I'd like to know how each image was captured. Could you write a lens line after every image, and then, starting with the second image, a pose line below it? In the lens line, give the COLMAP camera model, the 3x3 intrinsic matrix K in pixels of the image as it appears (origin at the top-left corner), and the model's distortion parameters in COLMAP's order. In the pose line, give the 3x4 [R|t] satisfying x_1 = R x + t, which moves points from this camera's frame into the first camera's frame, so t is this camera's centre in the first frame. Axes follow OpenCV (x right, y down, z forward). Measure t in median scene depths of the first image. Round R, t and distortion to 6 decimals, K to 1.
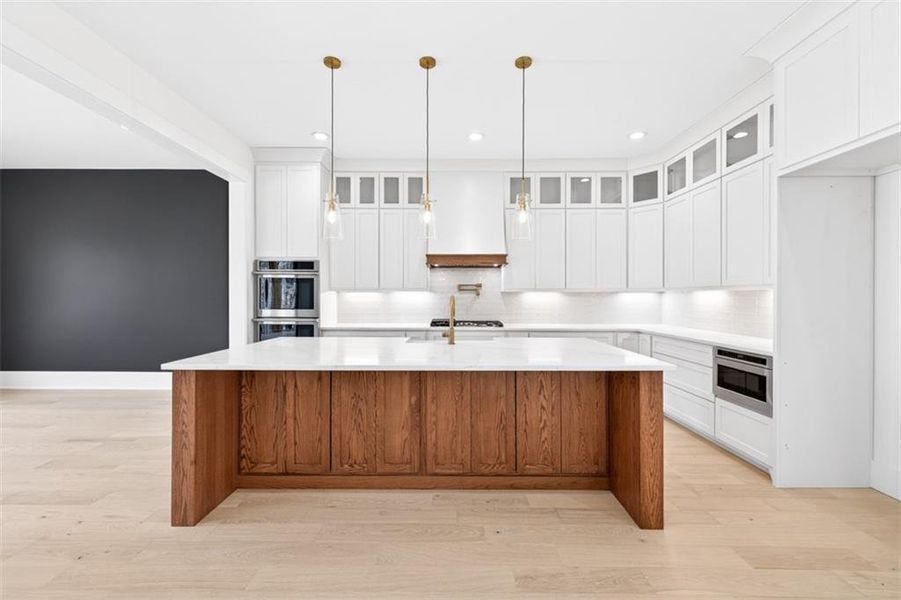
lens RADIAL K [[374.6, 0, 446.3], [0, 374.6, 295.3], [0, 0, 1]] dist [0.001118, 0.000197]
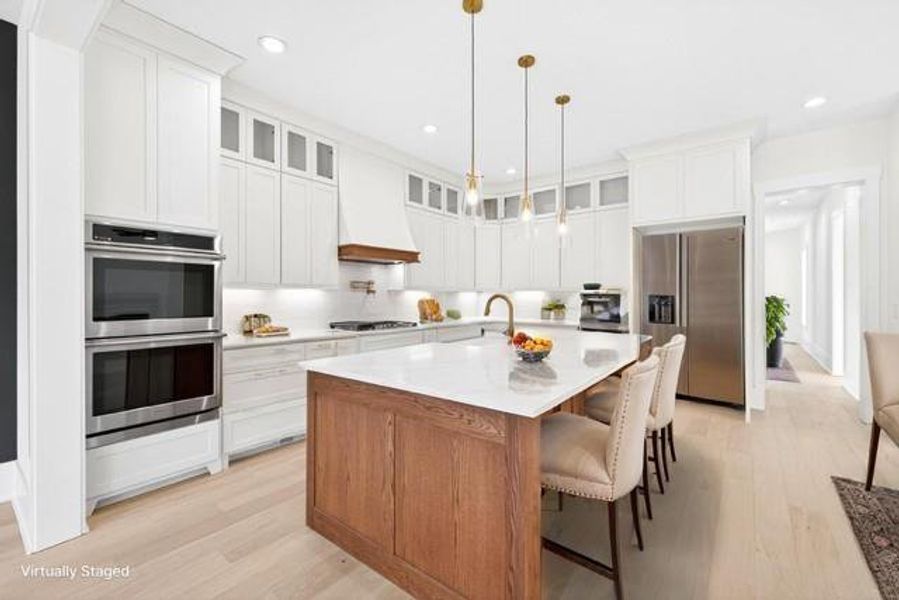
lens RADIAL K [[364.0, 0, 437.7], [0, 364.0, 293.7], [0, 0, 1]] dist [-0.000546, -0.000011]
pose [[0.639405, 0.000005, 0.768870, -0.630681], [0.000388, 1.000000, -0.000329, 0.000674], [-0.768870, 0.000508, 0.639405, 0.396420]]
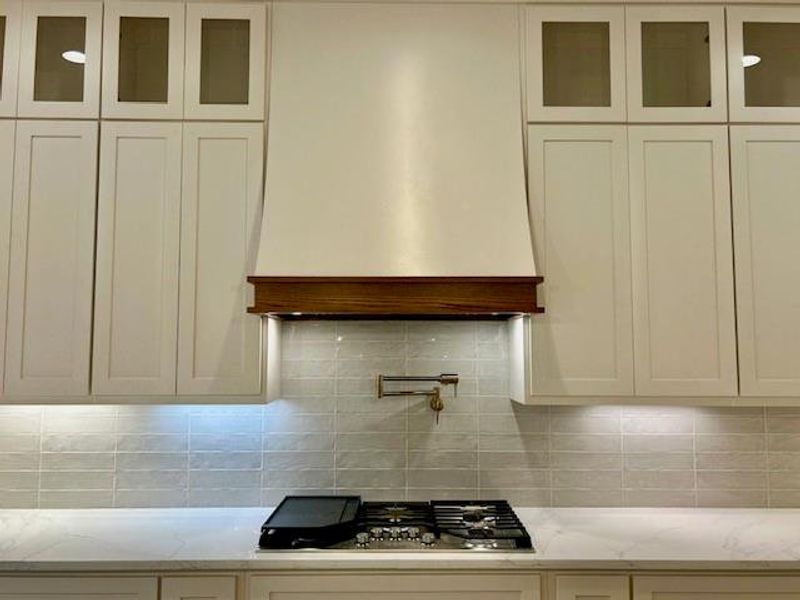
lens RADIAL K [[661.1, 0, 398.6], [0, 661.1, 288.0], [0, 0, 1]] dist [0.011183, 0.004889]
pose [[0.999837, 0.002091, 0.017922, 0.056196], [-0.000667, 0.996863, -0.079139, -0.071679], [-0.018032, 0.079114, 0.996702, 0.591500]]
